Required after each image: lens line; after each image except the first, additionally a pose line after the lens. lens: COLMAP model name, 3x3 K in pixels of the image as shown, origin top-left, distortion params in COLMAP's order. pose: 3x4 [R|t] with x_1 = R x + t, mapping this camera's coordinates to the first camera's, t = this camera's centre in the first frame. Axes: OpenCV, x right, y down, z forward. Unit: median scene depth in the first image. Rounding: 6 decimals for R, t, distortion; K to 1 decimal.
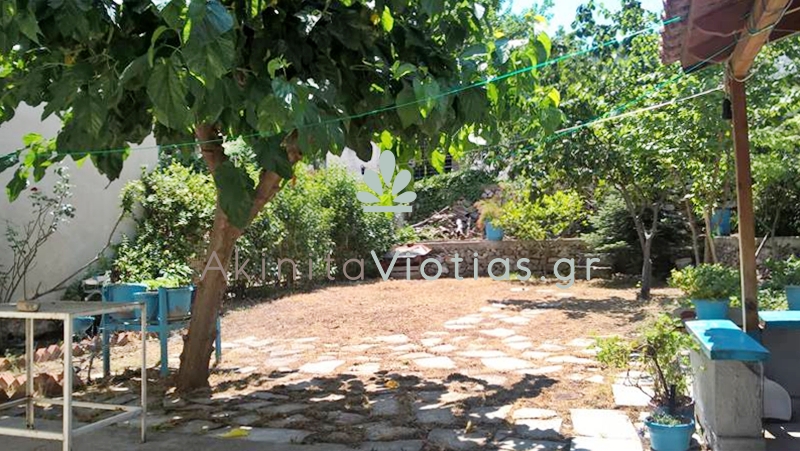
lens RADIAL K [[677.2, 0, 399.1], [0, 677.2, 229.1], [0, 0, 1]] dist [0.000700, -0.003356]
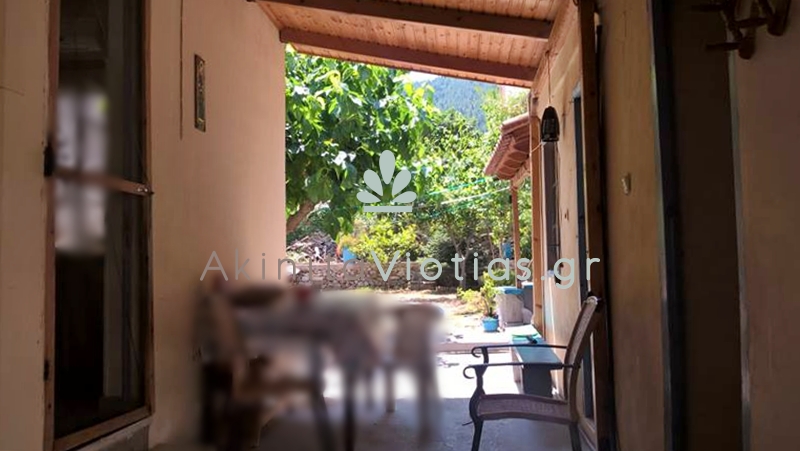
lens RADIAL K [[677.2, 0, 400.1], [0, 677.2, 224.4], [0, 0, 1]] dist [0.000700, -0.003356]
pose [[0.957991, 0.026367, 0.285583, -0.165100], [-0.011321, 0.998465, -0.054208, 0.013560], [-0.286574, 0.048698, 0.956820, -0.340074]]
